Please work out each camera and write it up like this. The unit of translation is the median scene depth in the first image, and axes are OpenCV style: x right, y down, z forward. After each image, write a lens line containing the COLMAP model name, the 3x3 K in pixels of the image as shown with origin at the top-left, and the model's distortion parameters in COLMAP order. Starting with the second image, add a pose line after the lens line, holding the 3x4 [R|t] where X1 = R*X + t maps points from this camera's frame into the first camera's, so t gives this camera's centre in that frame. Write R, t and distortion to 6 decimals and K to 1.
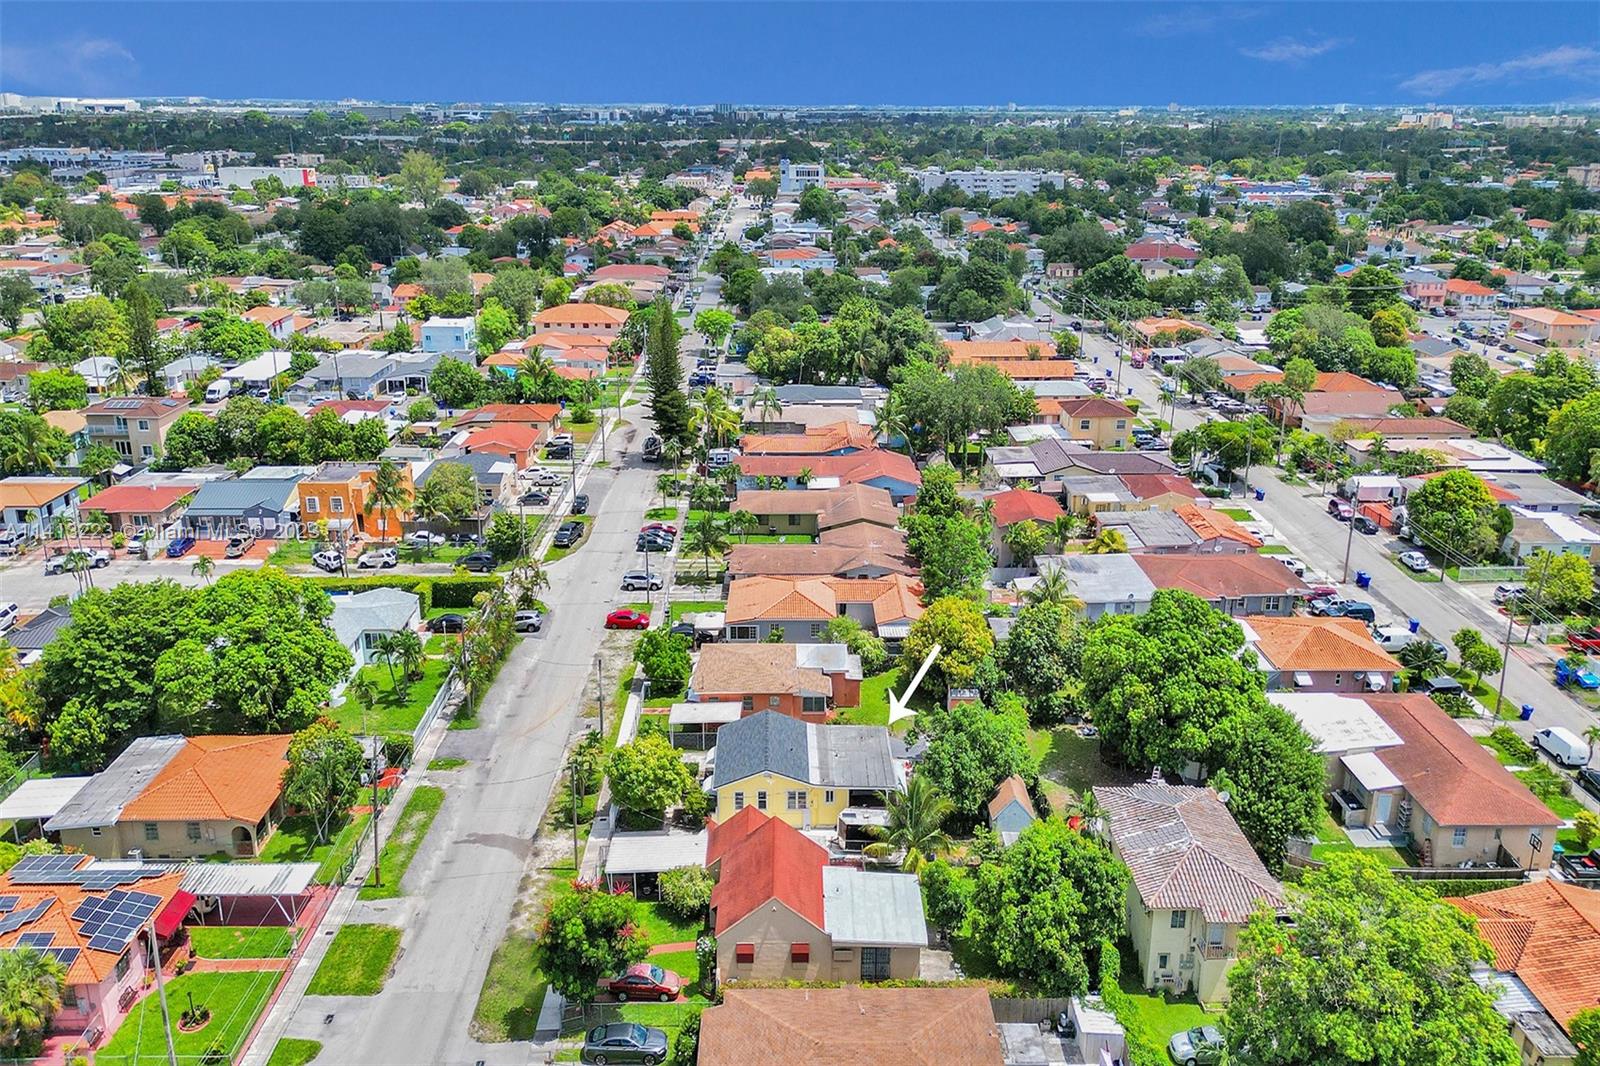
lens RADIAL K [[1133.5, 0, 800.0], [0, 1133.5, 533.0], [0, 0, 1]] dist [0.074817, -0.068663]
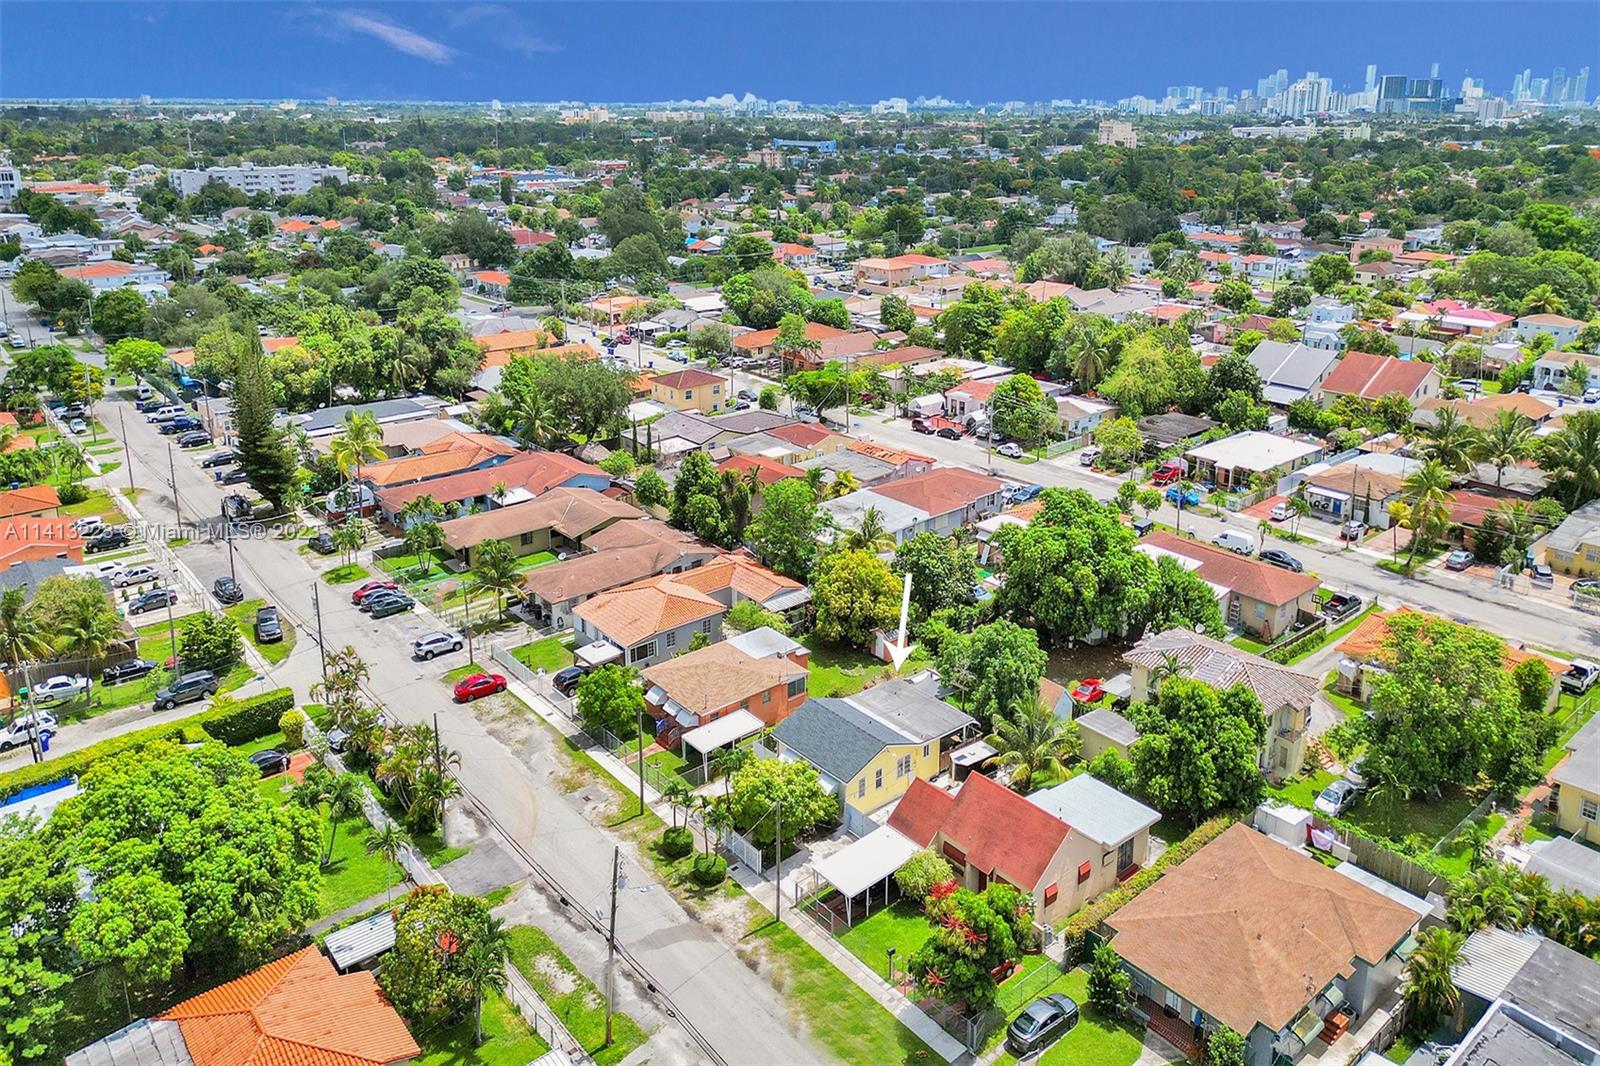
lens RADIAL K [[1118.7, 0, 807.3], [0, 1118.7, 522.7], [0, 0, 1]] dist [0.076042, -0.069835]
pose [[0.770899, -0.229546, 0.594158, -0.442821], [0.229606, 0.970238, 0.076935, -0.051020], [-0.594135, 0.077113, 0.800661, 0.175009]]
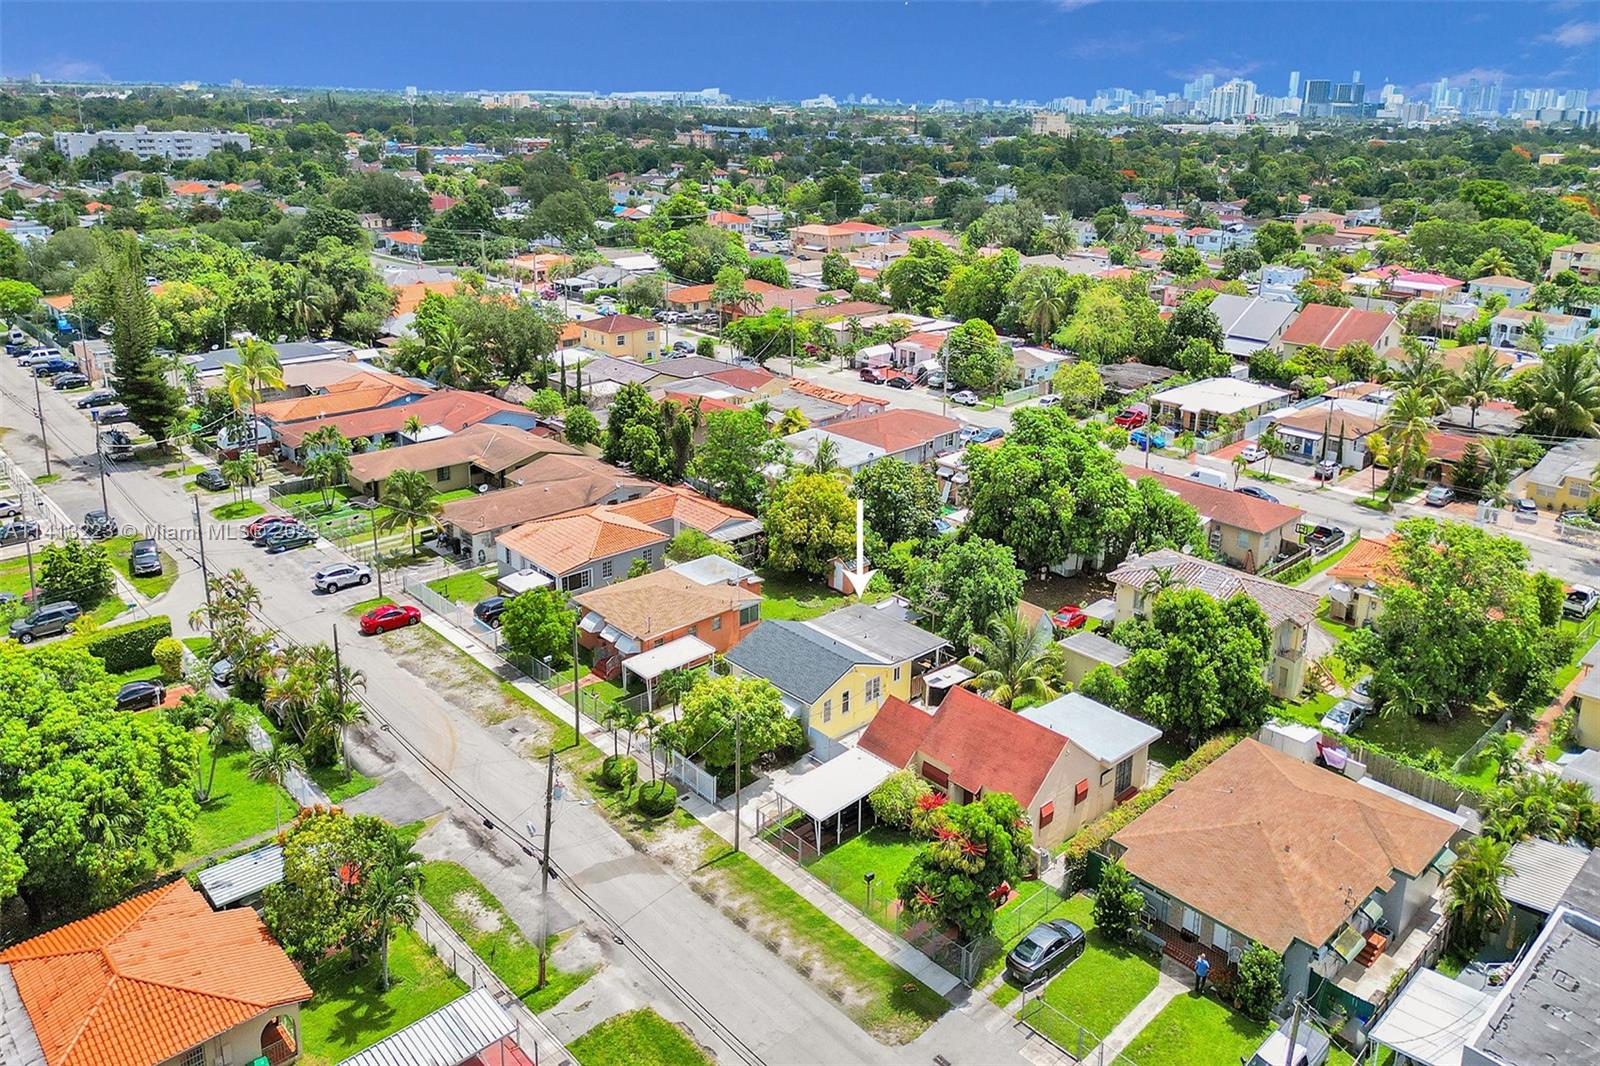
lens RADIAL K [[1133.5, 0, 800.0], [0, 1133.5, 533.0], [0, 0, 1]] dist [0.074817, -0.068663]
pose [[0.735848, -0.232092, 0.636129, -0.427466], [0.225190, 0.969832, 0.093353, 0.012830], [-0.638605, 0.074556, 0.765914, 0.248069]]
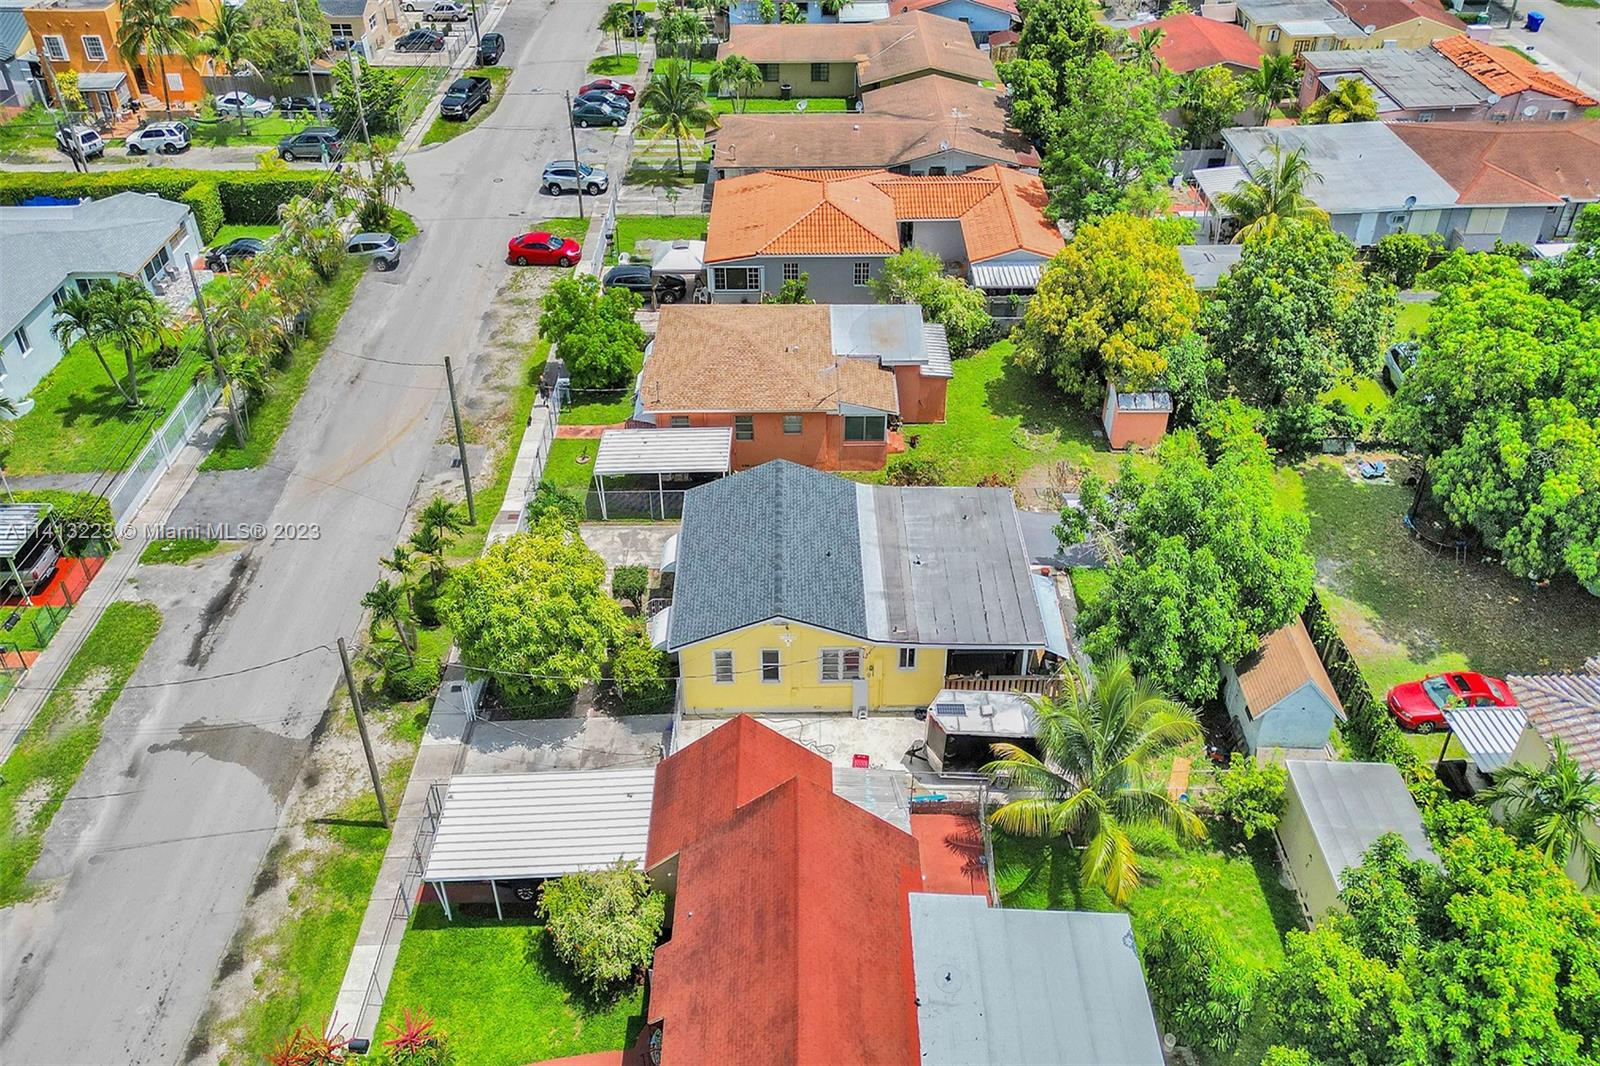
lens RADIAL K [[1088.7, 0, 805.0], [0, 1088.7, 466.6], [0, 0, 1]] dist [0.097041, -0.101736]
pose [[0.999945, -0.004698, -0.009401, -0.009852], [0.007432, 0.948573, 0.316471, 0.002988], [0.007431, -0.316524, 0.948555, 0.423571]]
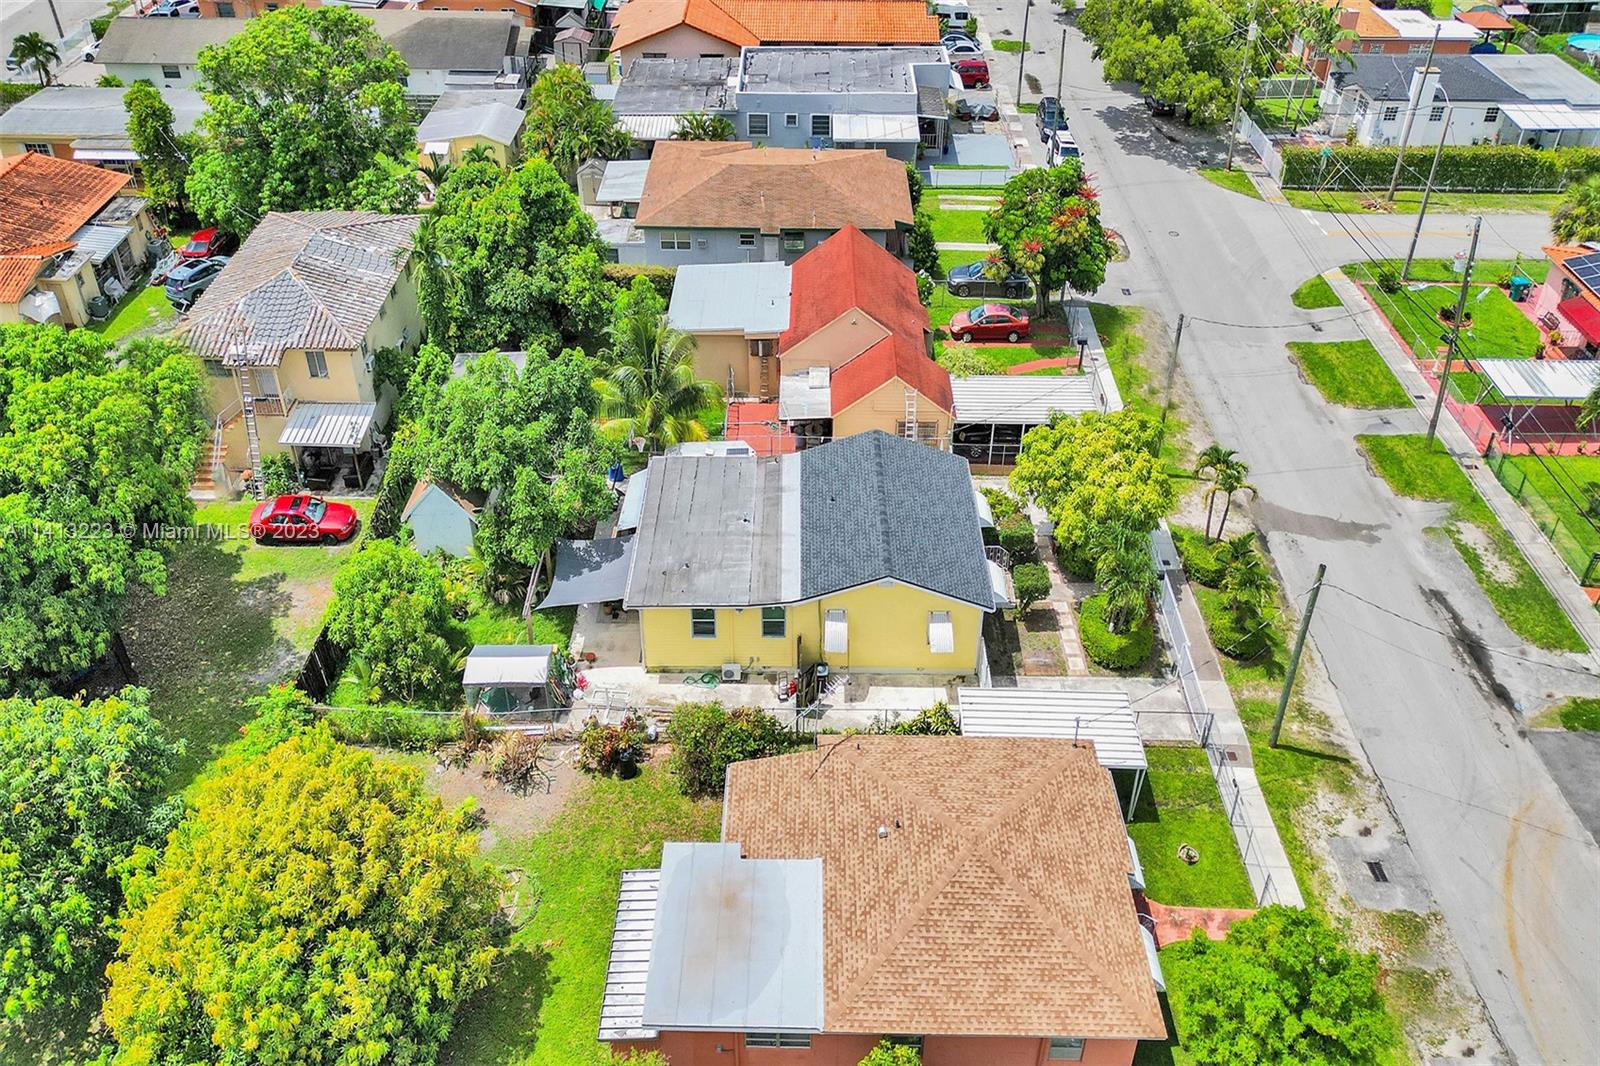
lens RADIAL K [[1085.4, 0, 819.6], [0, 1085.4, 444.2], [0, 0, 1]] dist [0.062958, -0.051314]
pose [[-0.999894, -0.014487, 0.001538, -0.001017], [-0.005883, 0.498081, 0.867111, -0.184308], [-0.013328, 0.867010, -0.498113, 0.911388]]
